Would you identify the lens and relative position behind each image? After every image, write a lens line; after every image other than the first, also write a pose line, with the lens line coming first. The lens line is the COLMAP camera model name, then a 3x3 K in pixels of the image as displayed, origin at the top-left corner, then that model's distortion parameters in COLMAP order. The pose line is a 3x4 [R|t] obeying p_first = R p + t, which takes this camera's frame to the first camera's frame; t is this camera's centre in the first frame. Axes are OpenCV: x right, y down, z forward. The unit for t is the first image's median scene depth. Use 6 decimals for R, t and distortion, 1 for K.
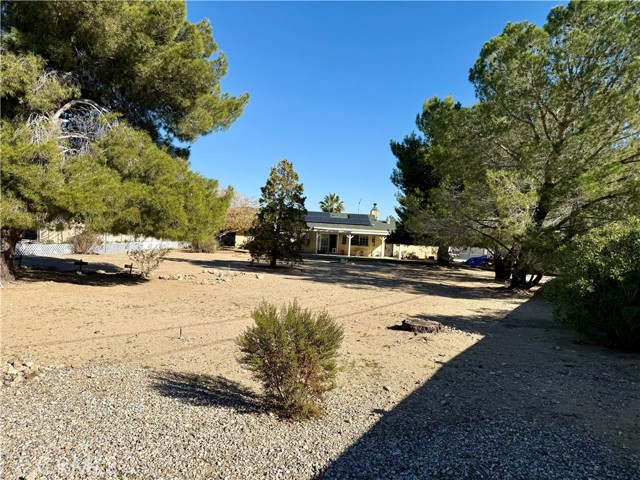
lens RADIAL K [[441.9, 0, 320.0], [0, 441.9, 240.0], [0, 0, 1]] dist [0.032543, -0.035887]
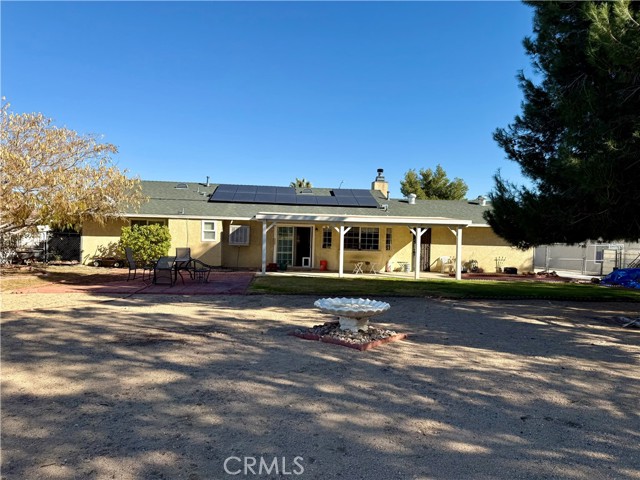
lens RADIAL K [[441.9, 0, 320.0], [0, 441.9, 240.0], [0, 0, 1]] dist [0.032543, -0.035887]
pose [[0.997274, -0.031911, 0.066526, 0.056382], [0.032527, 0.999437, -0.008201, 0.016289], [-0.066226, 0.010343, 0.997751, 1.826791]]
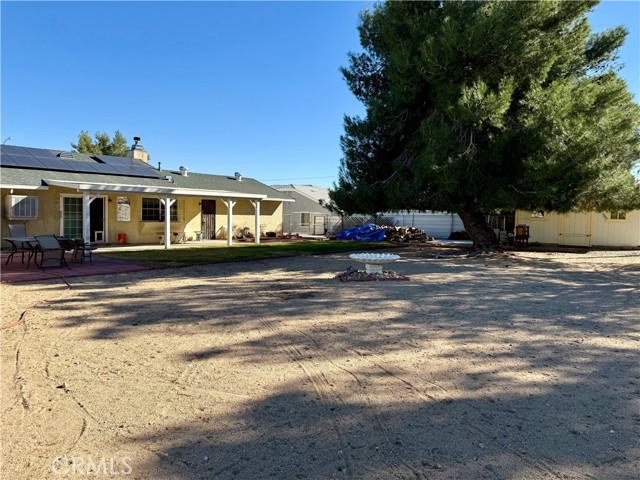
lens RADIAL K [[440.9, 0, 322.8], [0, 440.9, 241.2], [0, 0, 1]] dist [0.043201, -0.051095]
pose [[0.635197, -0.096350, 0.766317, -0.547644], [0.035198, 0.994769, 0.095897, -0.018051], [-0.771547, -0.033941, 0.635266, 1.926496]]
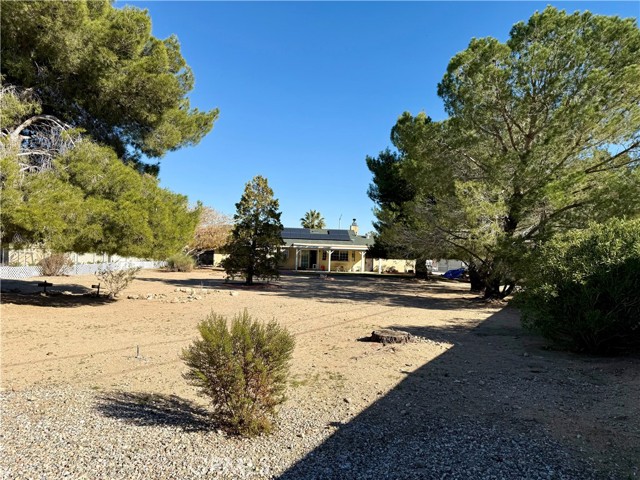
lens RADIAL K [[440.9, 0, 322.8], [0, 440.9, 241.2], [0, 0, 1]] dist [0.043201, -0.051095]
pose [[0.998741, -0.022189, 0.044982, 0.024641], [0.023812, 0.999073, -0.035864, 0.008332], [-0.044145, 0.036890, 0.998344, 0.009616]]
